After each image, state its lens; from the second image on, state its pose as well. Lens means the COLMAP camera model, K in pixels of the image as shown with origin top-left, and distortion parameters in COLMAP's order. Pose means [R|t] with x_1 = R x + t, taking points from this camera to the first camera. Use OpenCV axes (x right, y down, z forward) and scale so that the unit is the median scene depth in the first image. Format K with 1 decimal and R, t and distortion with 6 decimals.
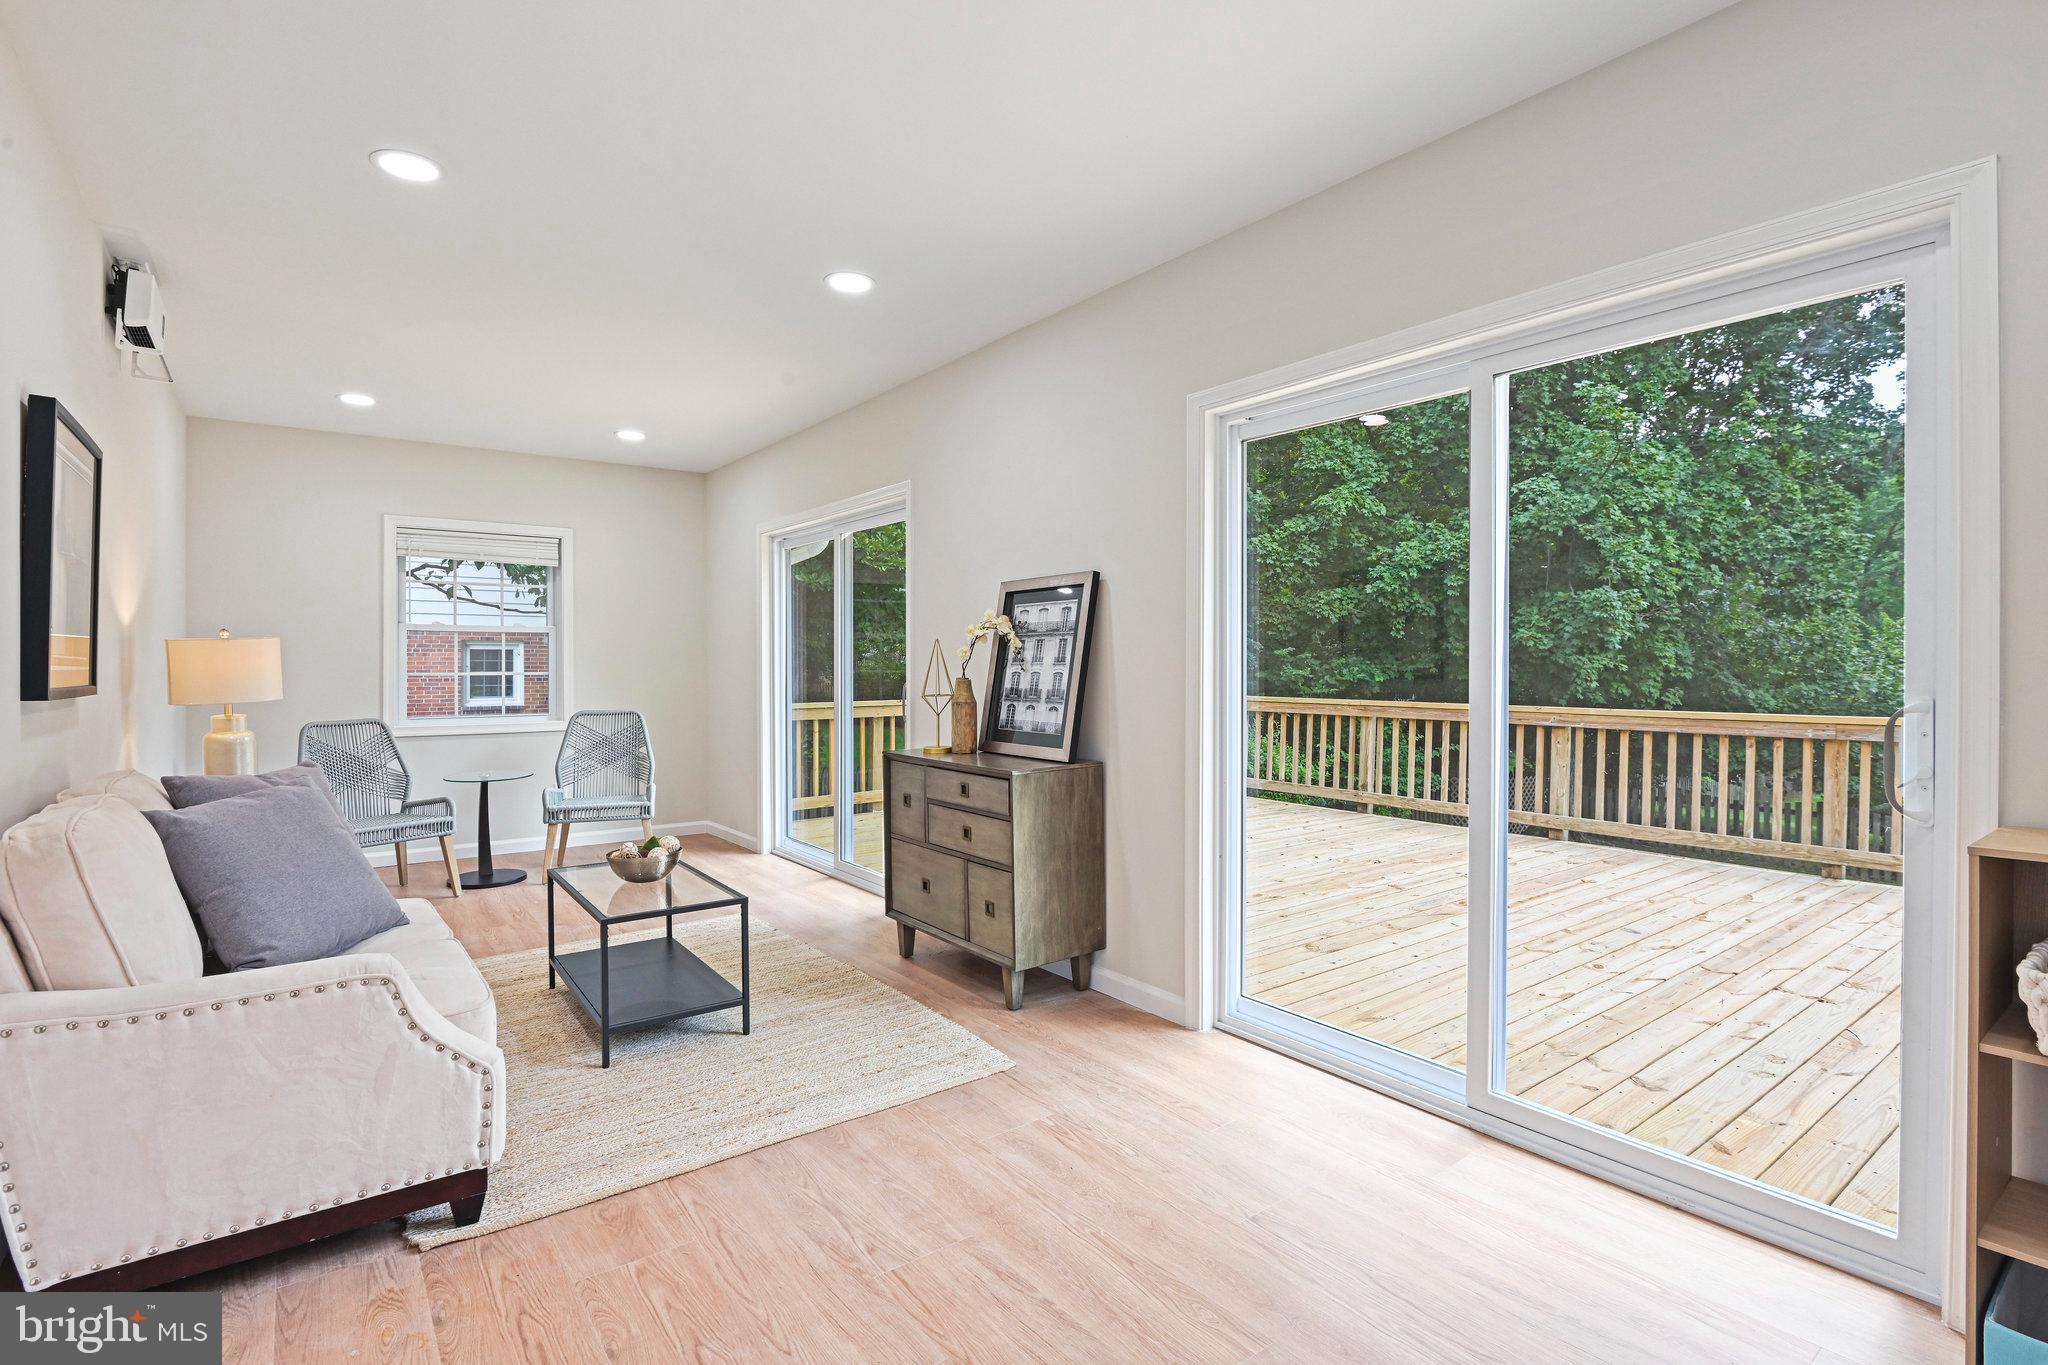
lens RADIAL K [[966.0, 0, 1018.8], [0, 966.0, 675.9], [0, 0, 1]] dist [-0.011250, -0.003094]
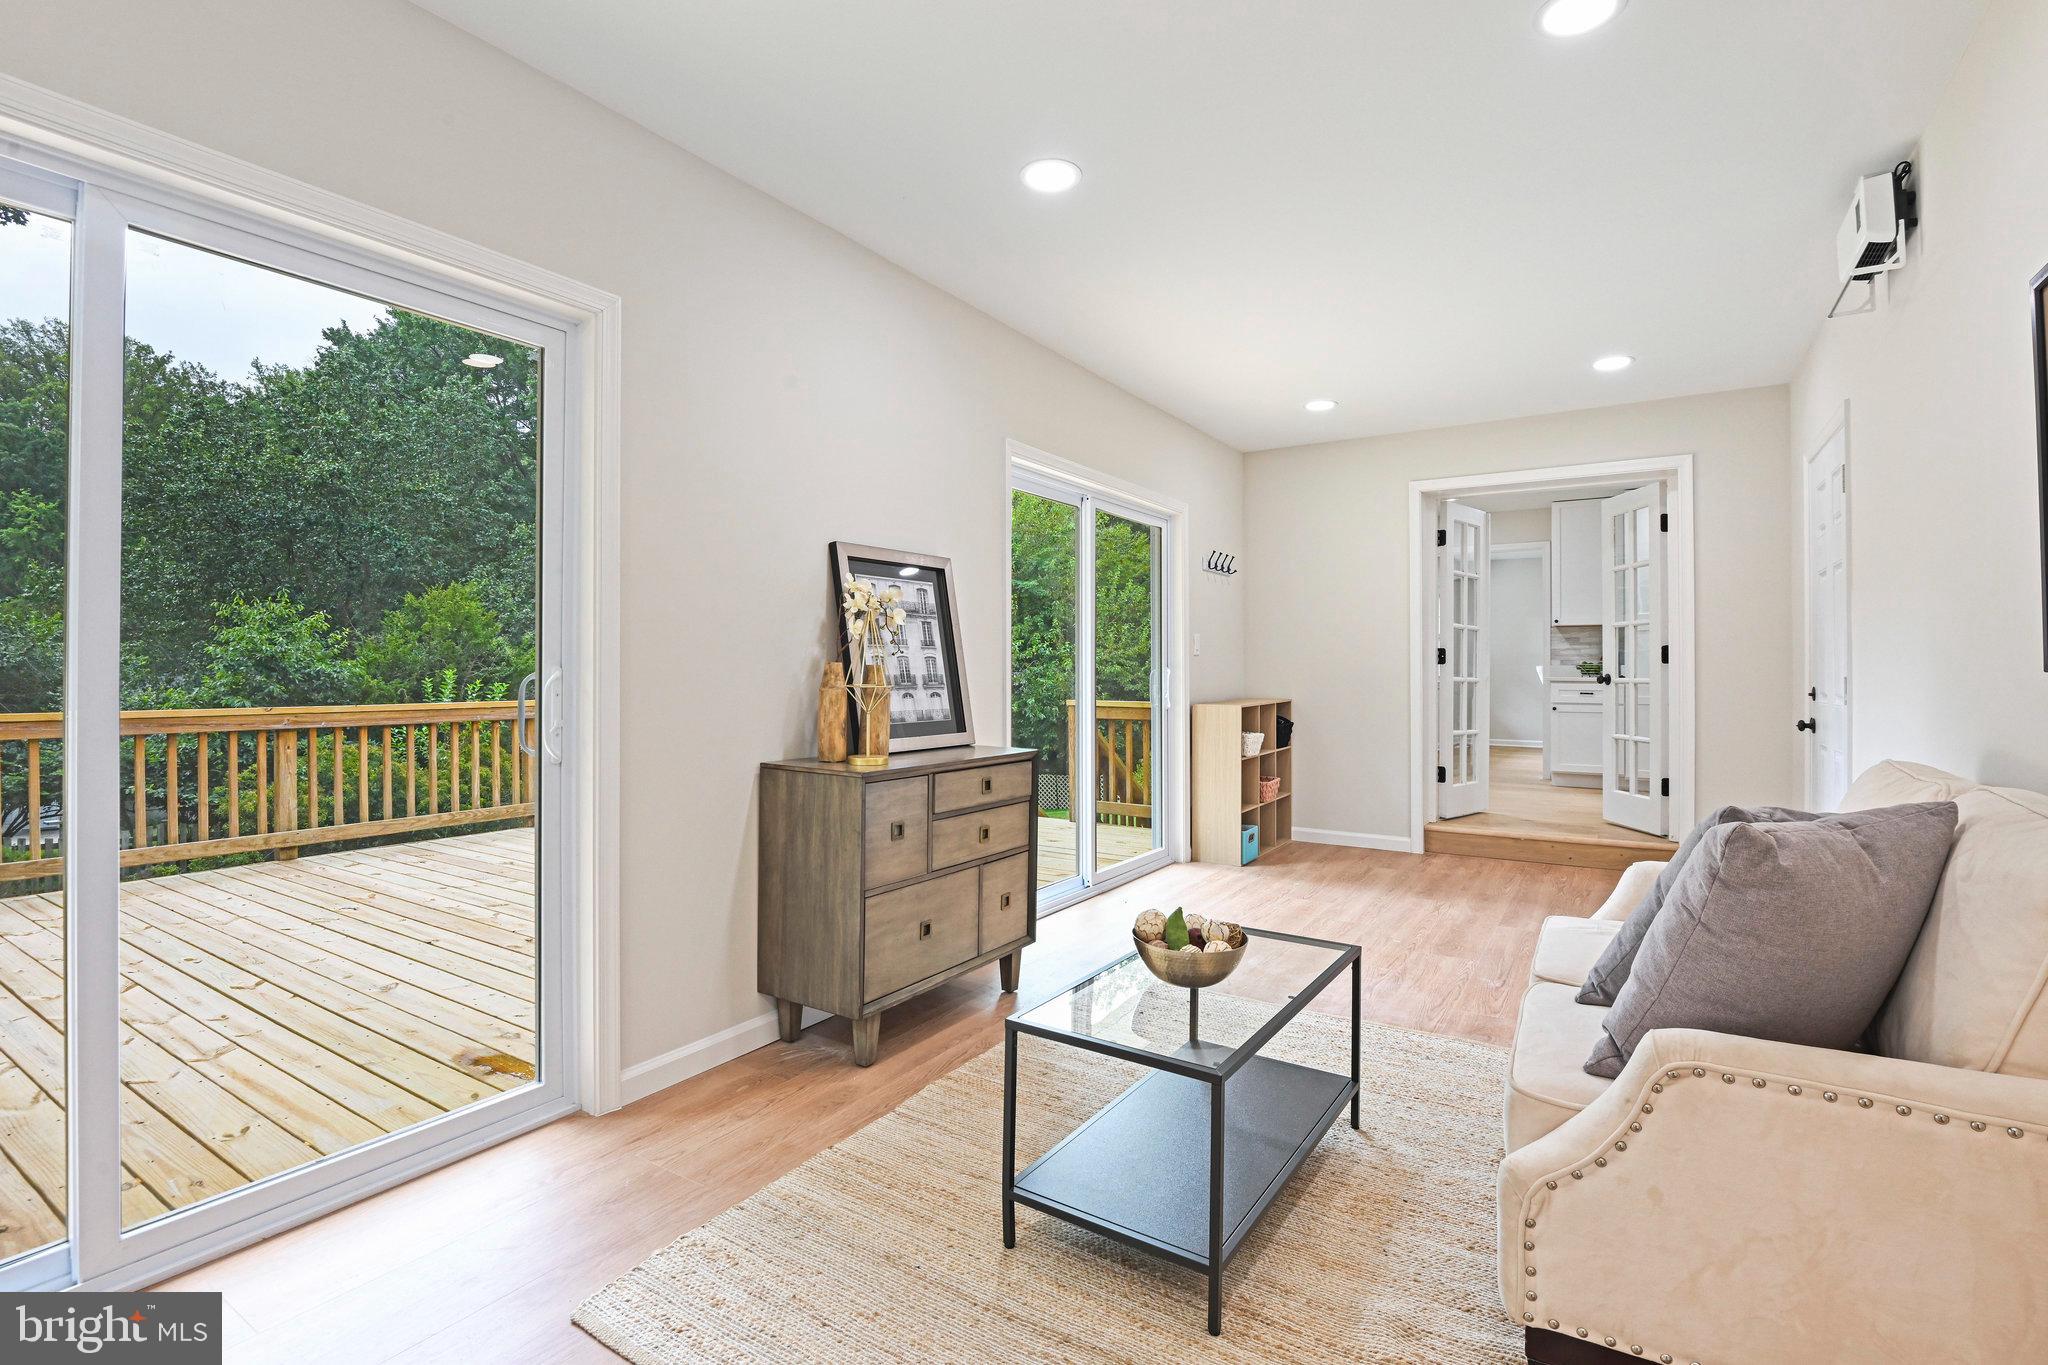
lens RADIAL K [[966.0, 0, 1024.1], [0, 966.0, 669.6], [0, 0, 1]] dist [-0.011250, -0.003094]
pose [[-0.365021, 0.001205, 0.930998, -0.870248], [0.009964, 0.999947, 0.002613, 0.007354], [-0.930946, 0.010231, -0.365014, 1.240920]]
